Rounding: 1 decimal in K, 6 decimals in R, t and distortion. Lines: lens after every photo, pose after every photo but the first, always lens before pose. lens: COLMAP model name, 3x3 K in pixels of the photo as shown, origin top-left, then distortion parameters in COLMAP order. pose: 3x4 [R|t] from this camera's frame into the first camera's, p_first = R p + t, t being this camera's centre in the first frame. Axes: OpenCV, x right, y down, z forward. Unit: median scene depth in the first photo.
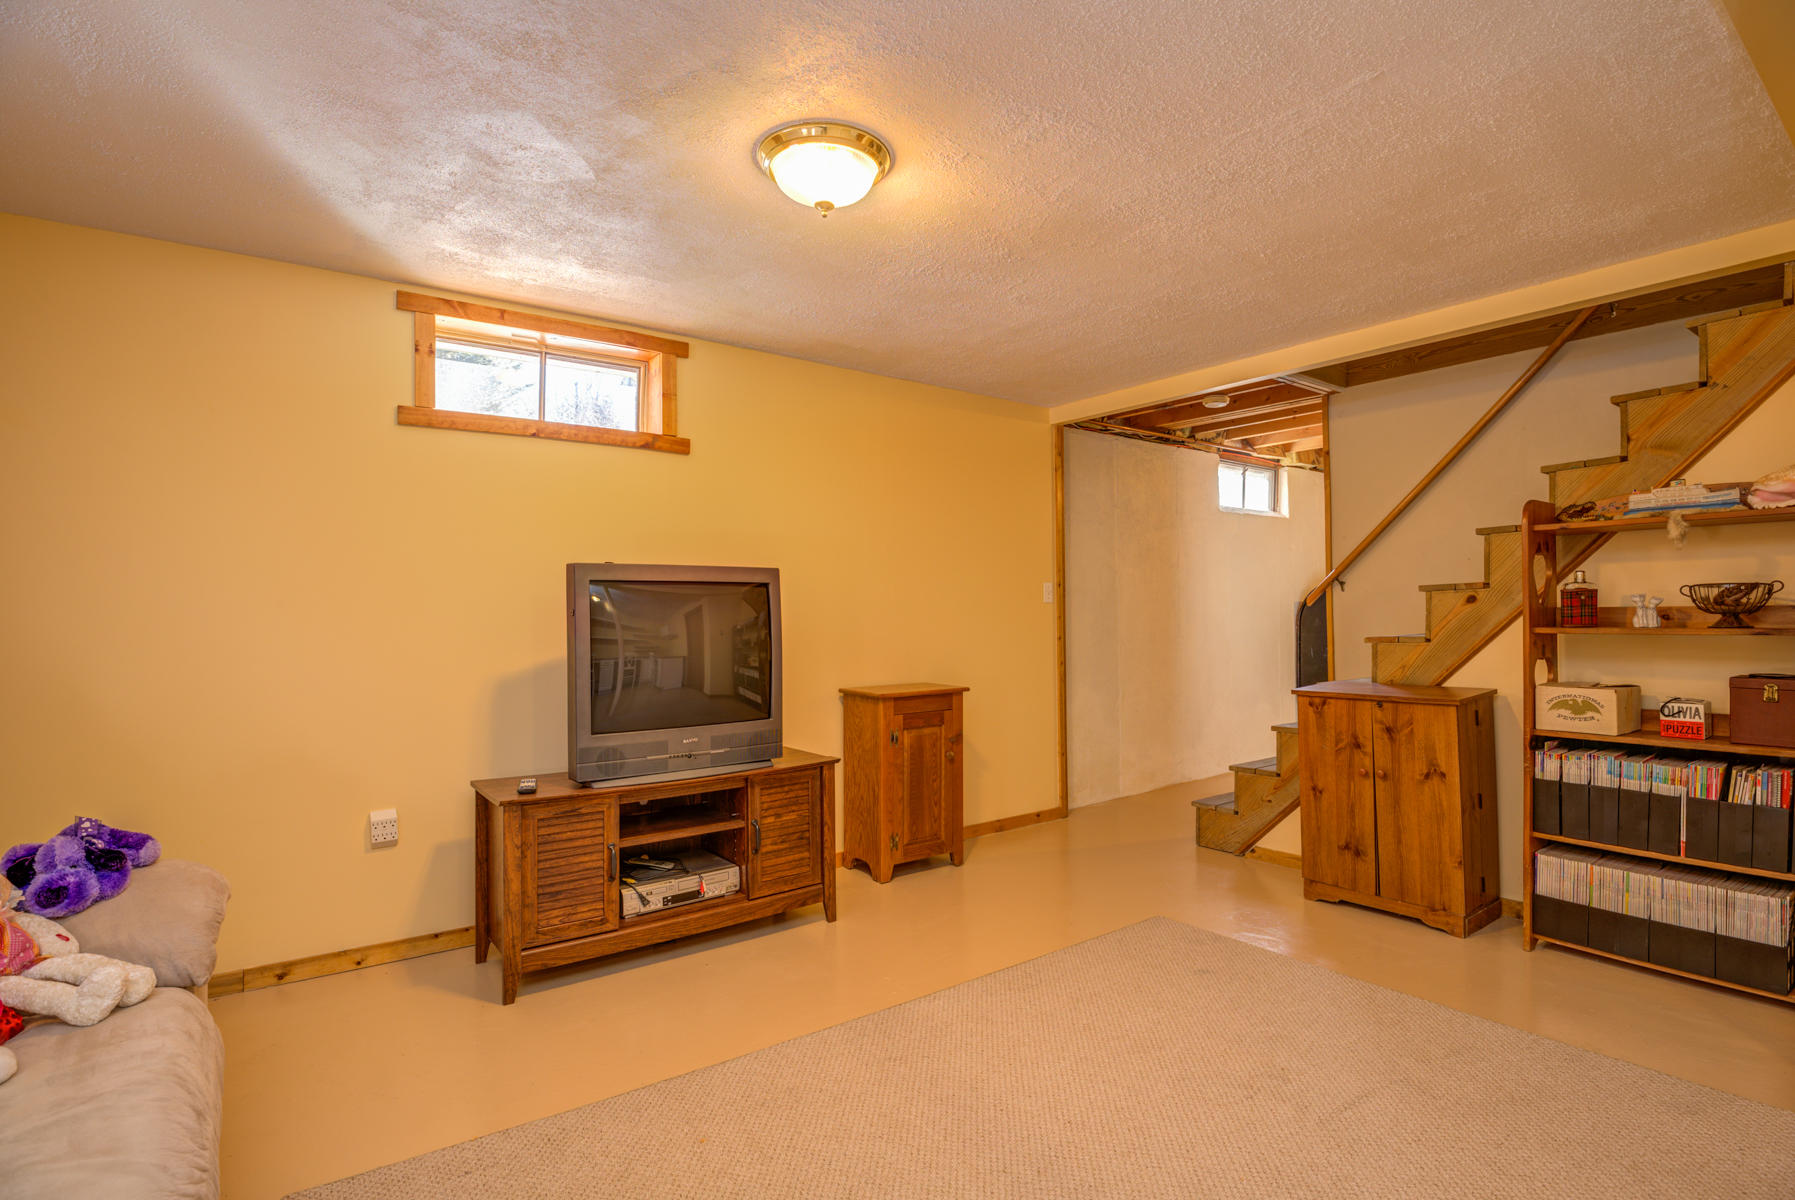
lens RADIAL K [[873.5, 0, 910.5], [0, 873.5, 599.8], [0, 0, 1]] dist [-0.030151, 0.000611]
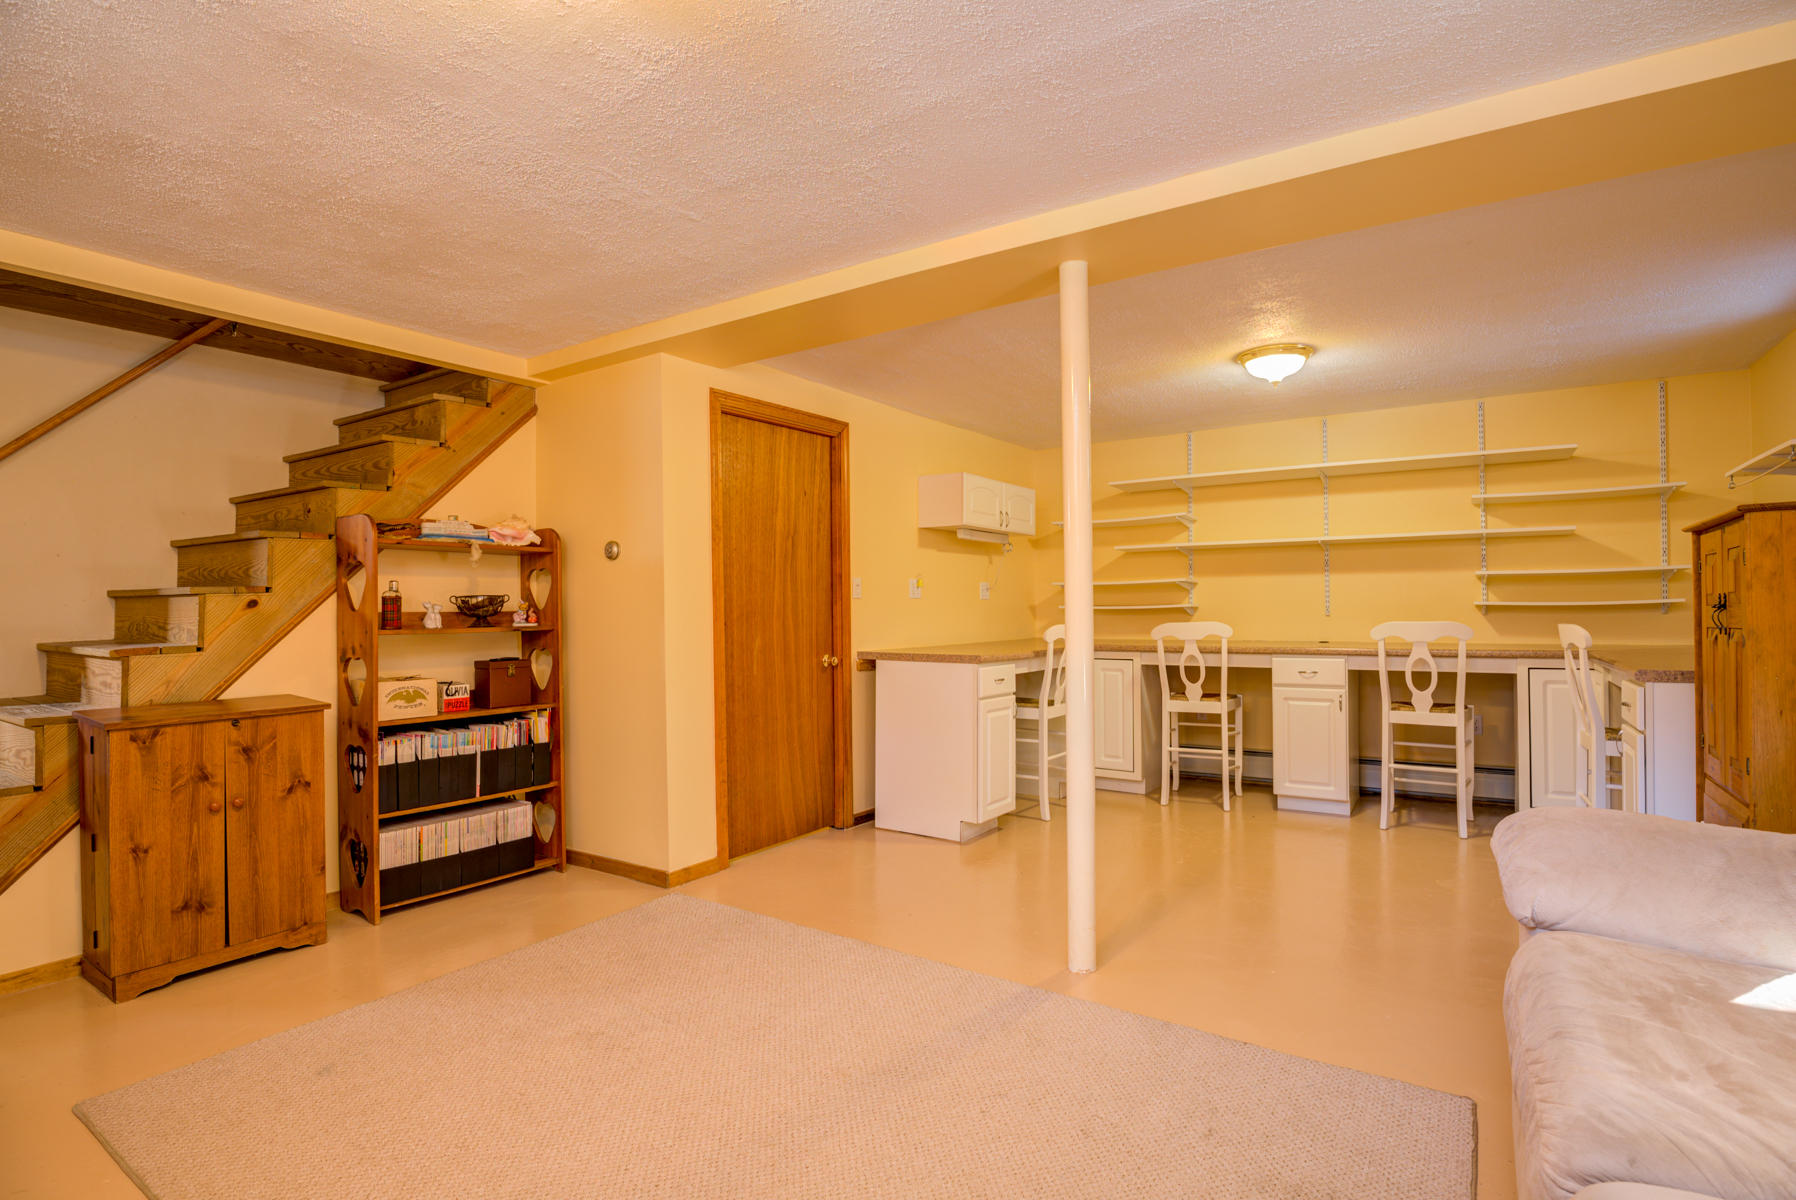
lens RADIAL K [[873.9, 0, 908.0], [0, 873.9, 590.6], [0, 0, 1]] dist [-0.030151, 0.000611]
pose [[-0.330353, 0.029297, 0.943403, -0.516892], [-0.002378, 0.999489, -0.031871, 0.014286], [-0.943854, -0.012772, -0.330115, 0.674395]]
